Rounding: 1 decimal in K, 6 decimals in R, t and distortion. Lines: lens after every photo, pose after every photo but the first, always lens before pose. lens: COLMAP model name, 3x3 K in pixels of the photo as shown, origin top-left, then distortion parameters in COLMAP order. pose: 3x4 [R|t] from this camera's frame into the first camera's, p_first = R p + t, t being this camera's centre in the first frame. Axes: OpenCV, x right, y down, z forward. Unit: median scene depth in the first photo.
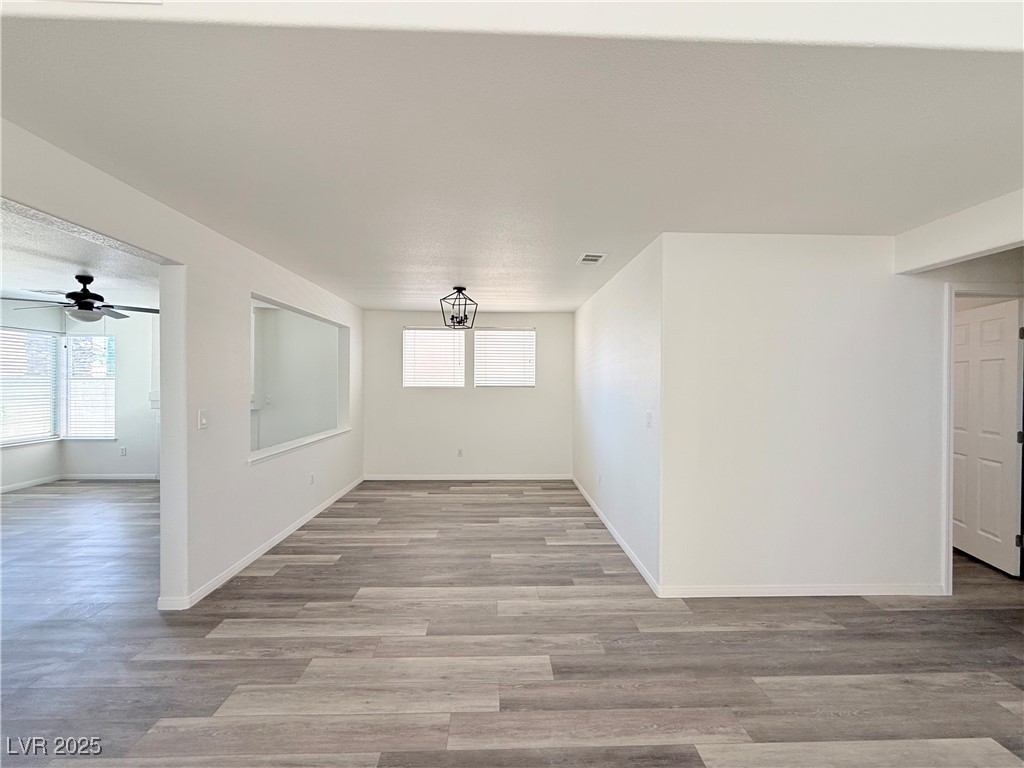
lens RADIAL K [[408.6, 0, 510.1], [0, 408.6, 384.3], [0, 0, 1]] dist [-0.001249, 0.000073]
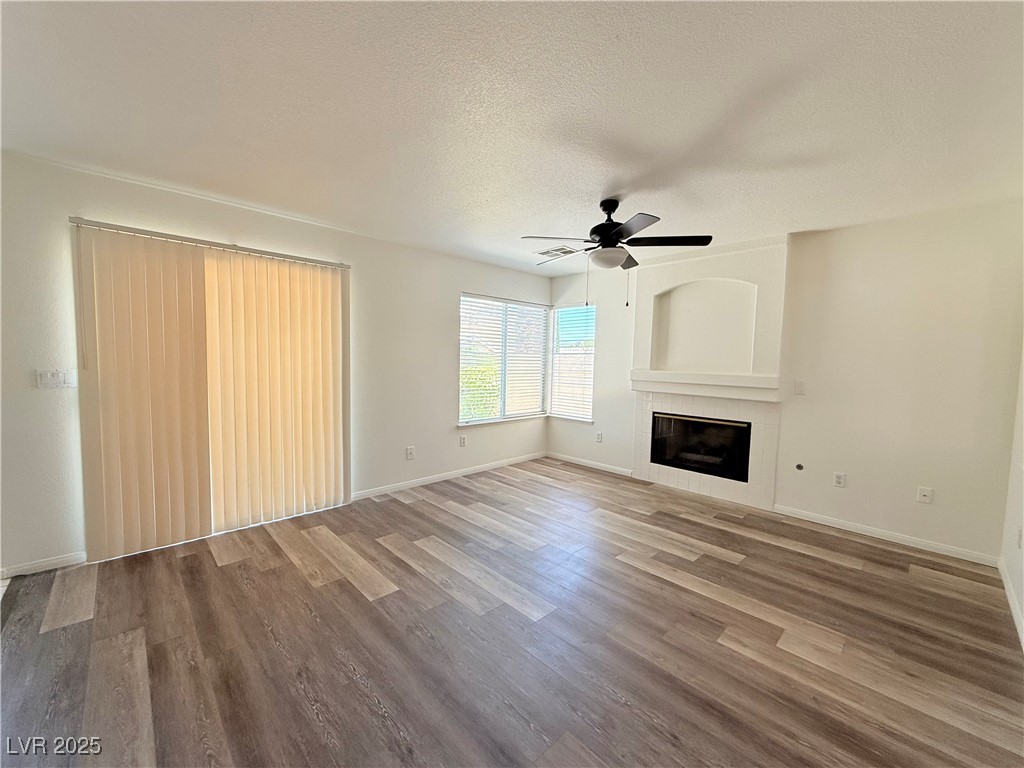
lens RADIAL K [[408.6, 0, 511.6], [0, 408.6, 385.1], [0, 0, 1]] dist [-0.001249, 0.000073]
pose [[0.669007, 0.055833, -0.741156, -0.444189], [-0.023284, 0.998259, 0.054184, 0.011226], [0.742892, -0.018993, 0.669142, 0.288463]]
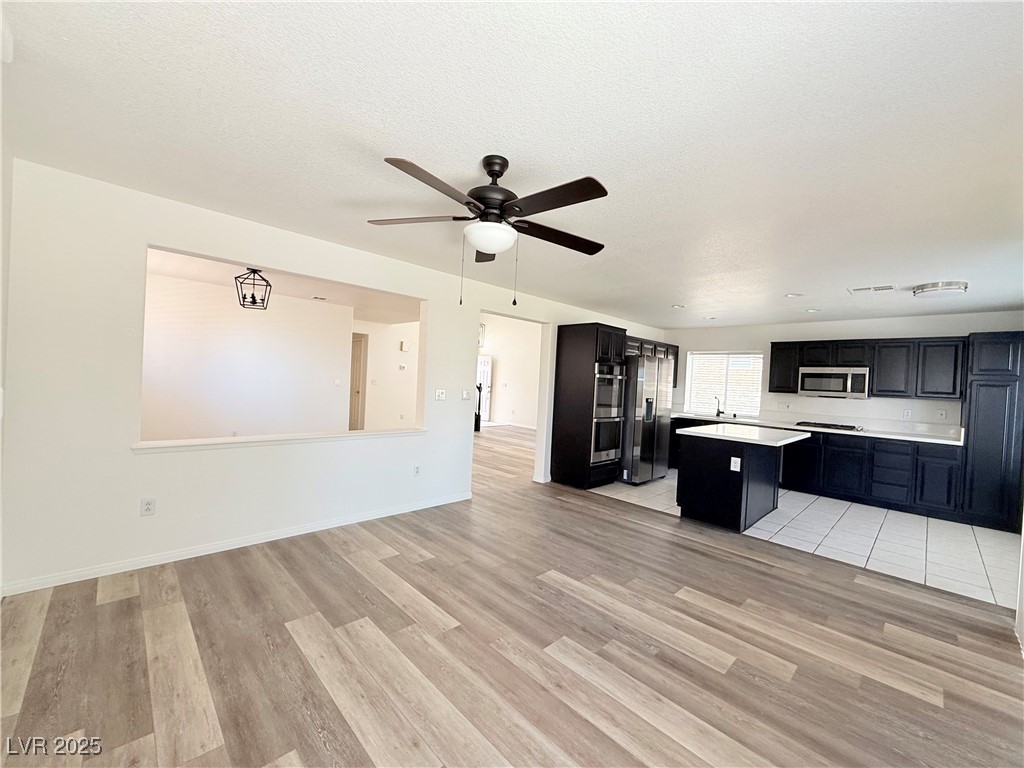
lens RADIAL K [[408.6, 0, 510.7], [0, 408.6, 383.7], [0, 0, 1]] dist [-0.001249, 0.000073]
pose [[-0.671847, -0.045095, 0.739316, -1.031283], [-0.046504, 0.998744, 0.018658, -0.000375], [-0.739229, -0.021845, -0.673100, 0.944779]]
